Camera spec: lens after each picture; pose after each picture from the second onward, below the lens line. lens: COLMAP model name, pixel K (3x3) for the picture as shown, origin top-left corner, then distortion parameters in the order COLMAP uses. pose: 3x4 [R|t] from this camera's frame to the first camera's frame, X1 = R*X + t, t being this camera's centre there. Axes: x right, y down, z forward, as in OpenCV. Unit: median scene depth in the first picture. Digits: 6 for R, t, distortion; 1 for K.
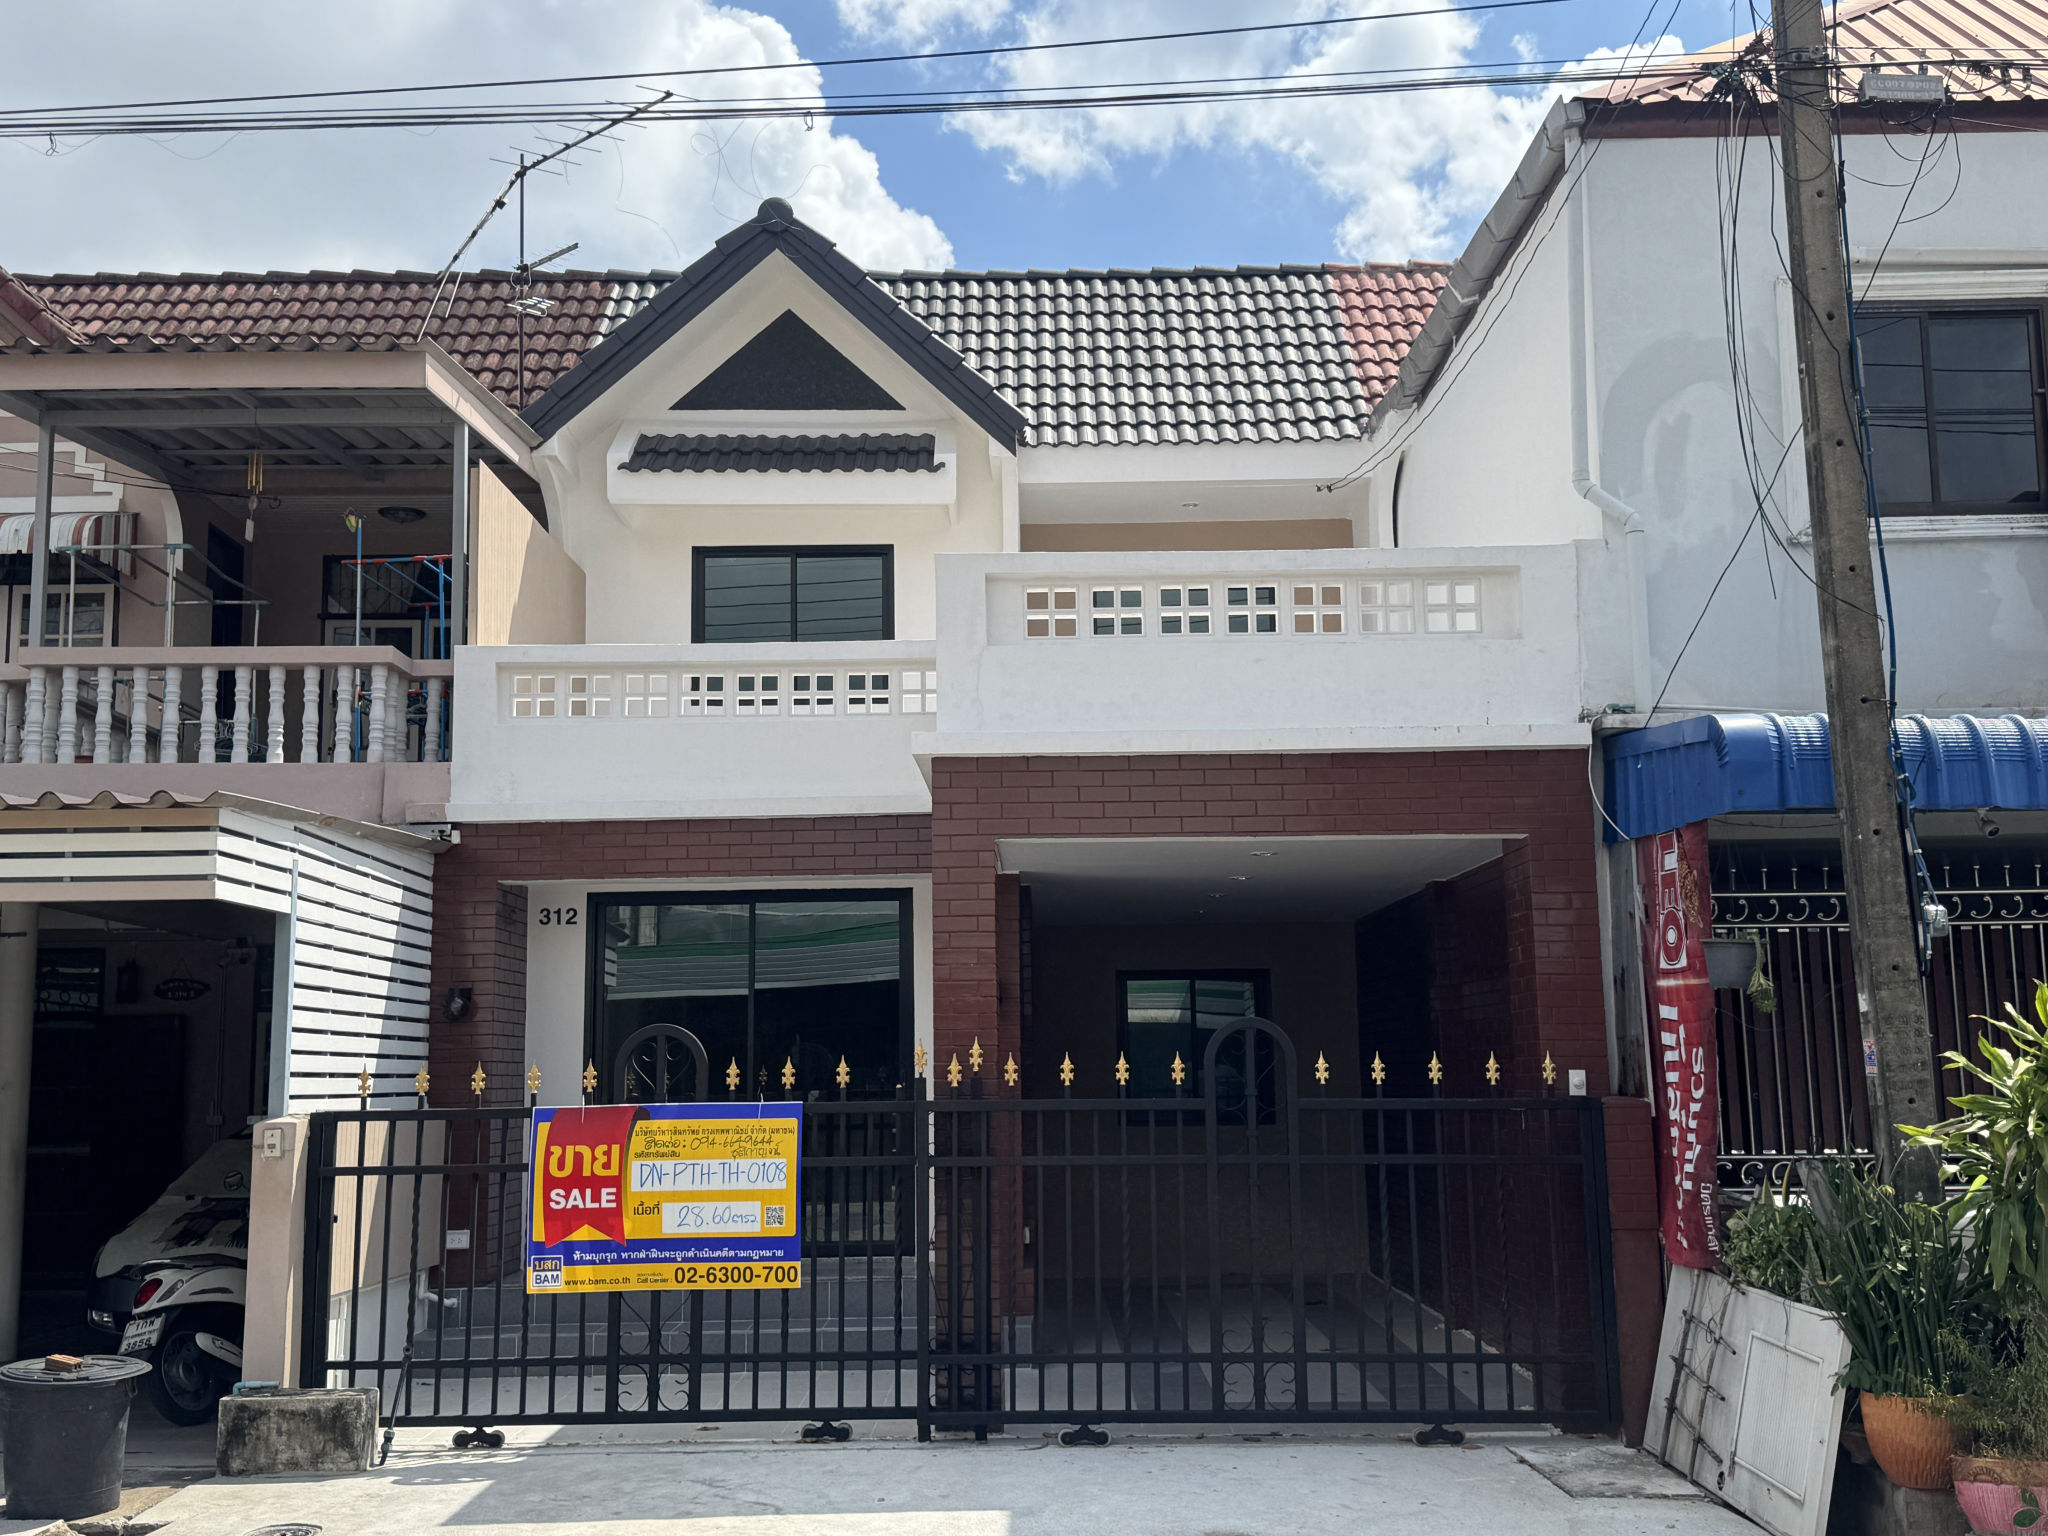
lens RADIAL K [[2180.9, 0, 1022.7], [0, 2180.9, 764.8], [0, 0, 1]] dist [0.135548, 0.000000]
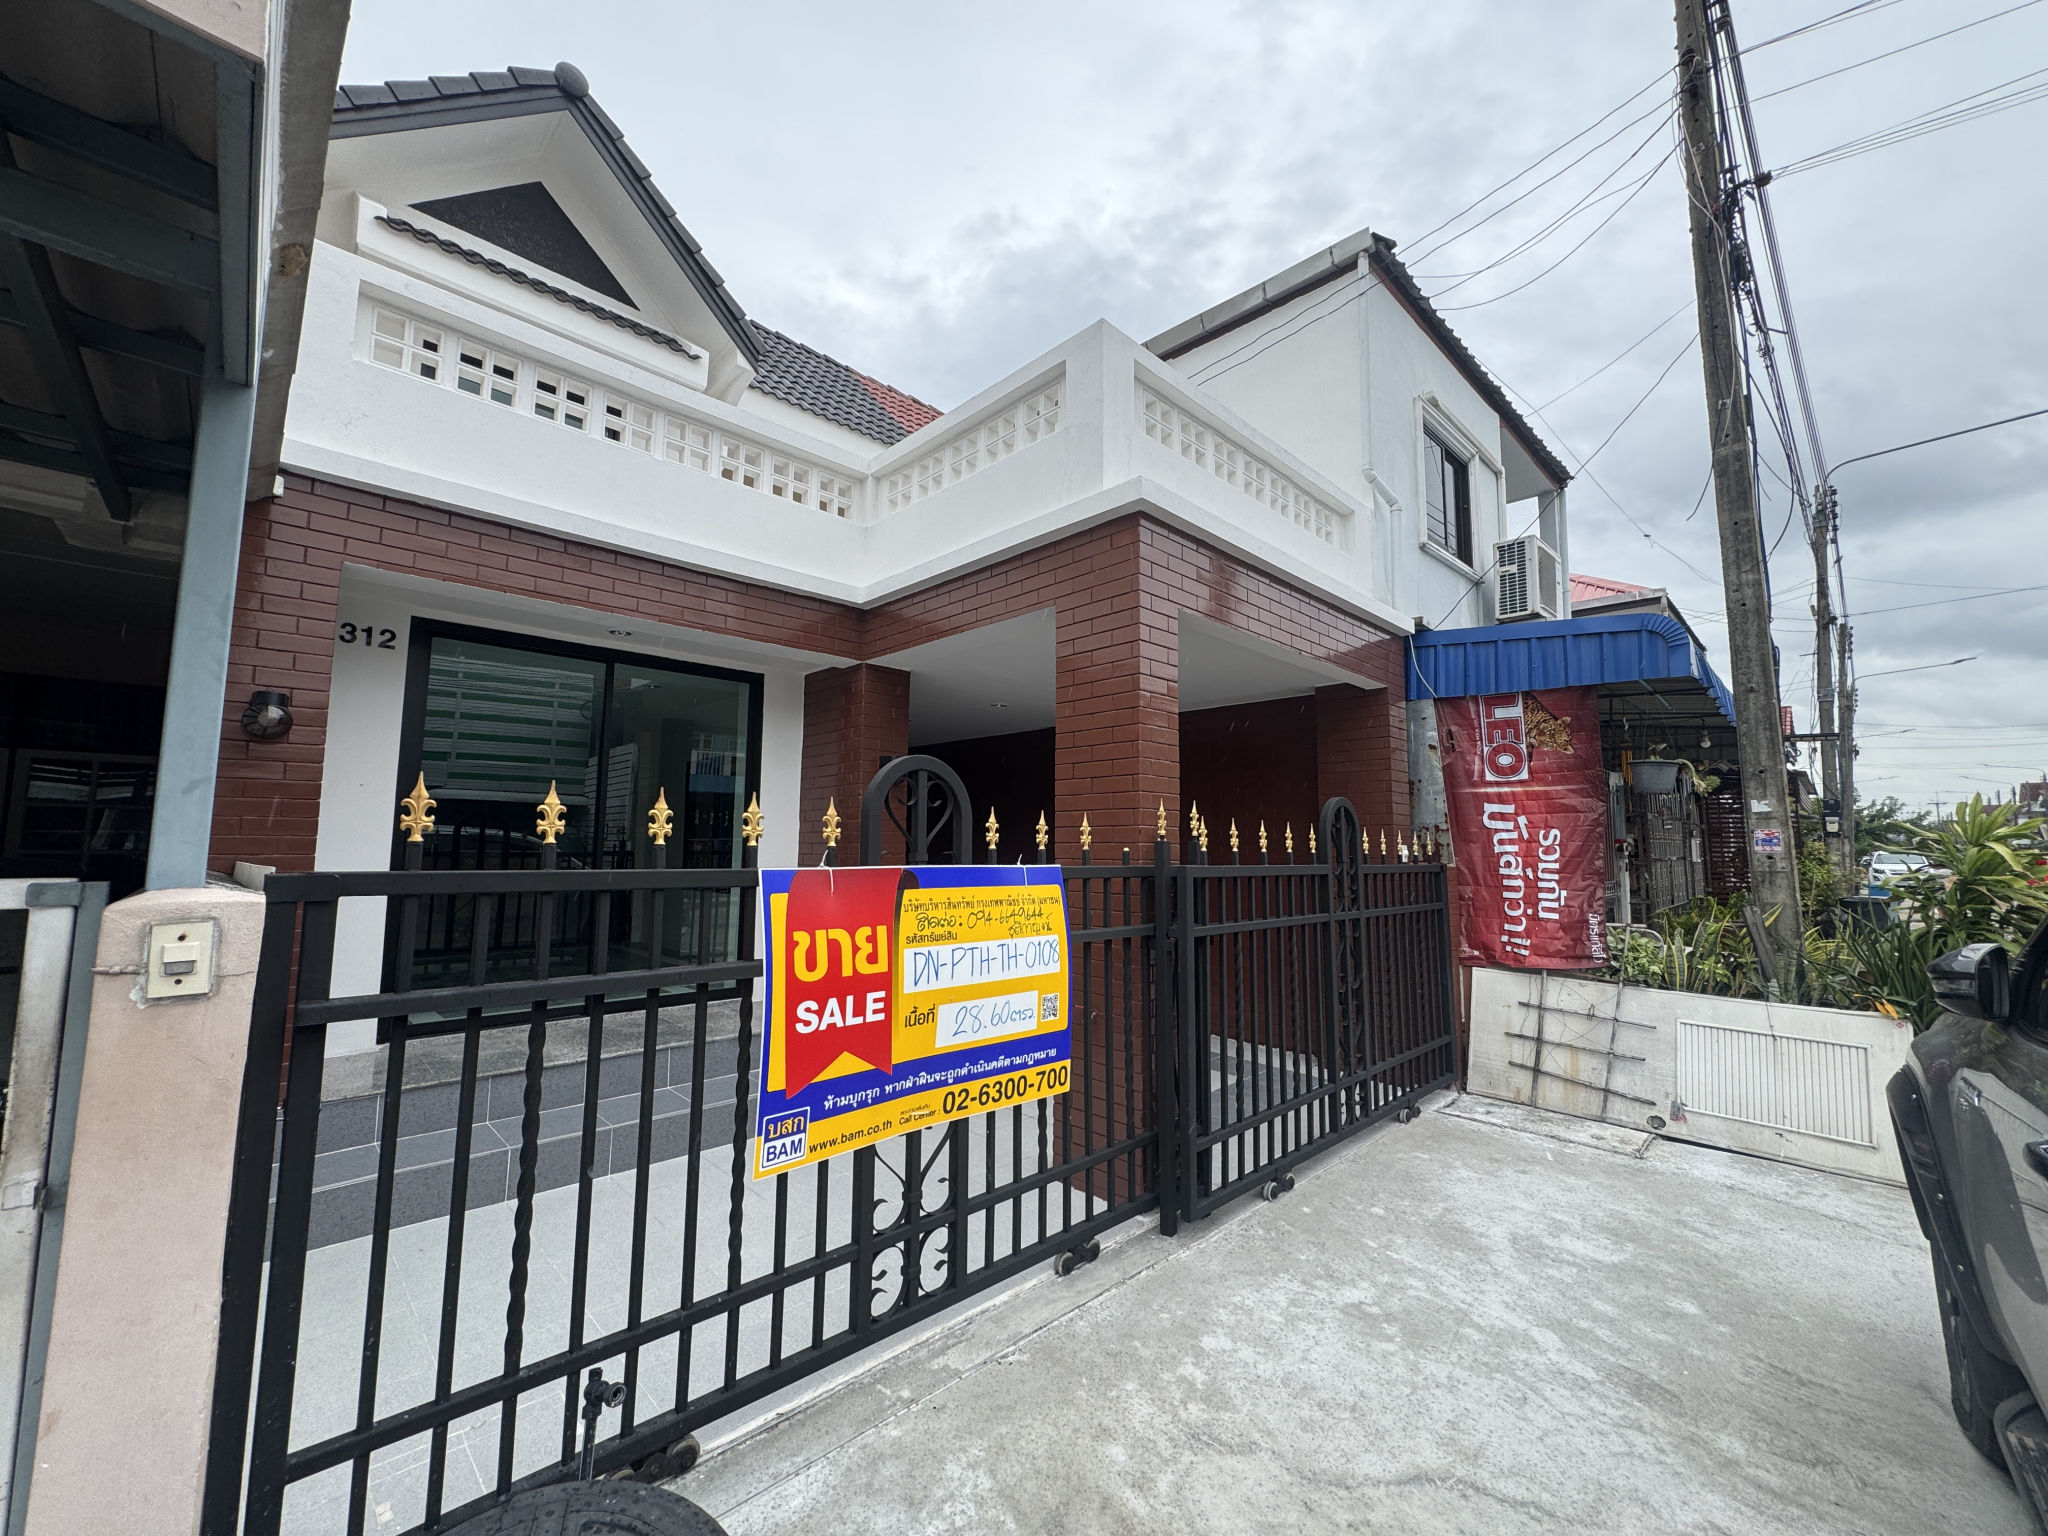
lens RADIAL K [[816.9, 0, 1024.4], [0, 816.9, 767.9], [0, 0, 1]] dist [0.008756, -0.000147]
pose [[0.716202, 0.087339, 0.692406, -0.331586], [-0.120953, 0.992658, -0.000103, 0.120397], [-0.687332, -0.083675, 0.721508, 0.799068]]
